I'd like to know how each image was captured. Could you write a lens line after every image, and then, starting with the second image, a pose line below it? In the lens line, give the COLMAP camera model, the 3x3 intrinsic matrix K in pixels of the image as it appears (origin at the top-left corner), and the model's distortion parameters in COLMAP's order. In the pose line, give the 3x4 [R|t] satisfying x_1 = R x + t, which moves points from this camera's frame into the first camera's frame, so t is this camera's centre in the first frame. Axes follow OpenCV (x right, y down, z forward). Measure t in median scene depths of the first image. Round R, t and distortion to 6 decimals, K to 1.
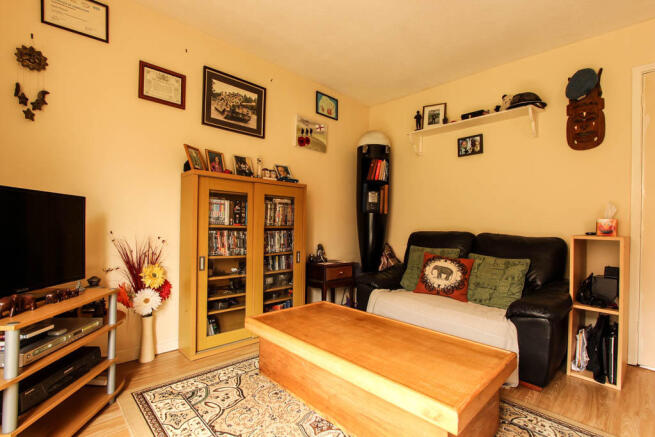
lens RADIAL K [[304.5, 0, 330.7], [0, 304.5, 224.0], [0, 0, 1]] dist [-0.012160, -0.000198]
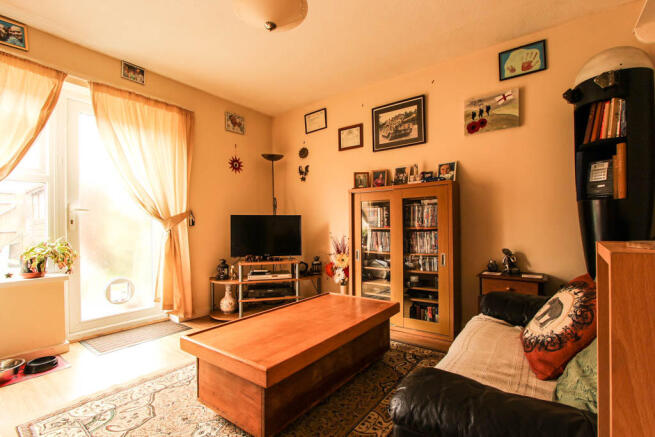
lens RADIAL K [[304.5, 0, 331.9], [0, 304.5, 221.5], [0, 0, 1]] dist [-0.012160, -0.000198]
pose [[0.170090, -0.037820, -0.984703, 0.774943], [0.020438, 0.999184, -0.034846, 0.017692], [0.985217, -0.014198, 0.170724, 0.532483]]
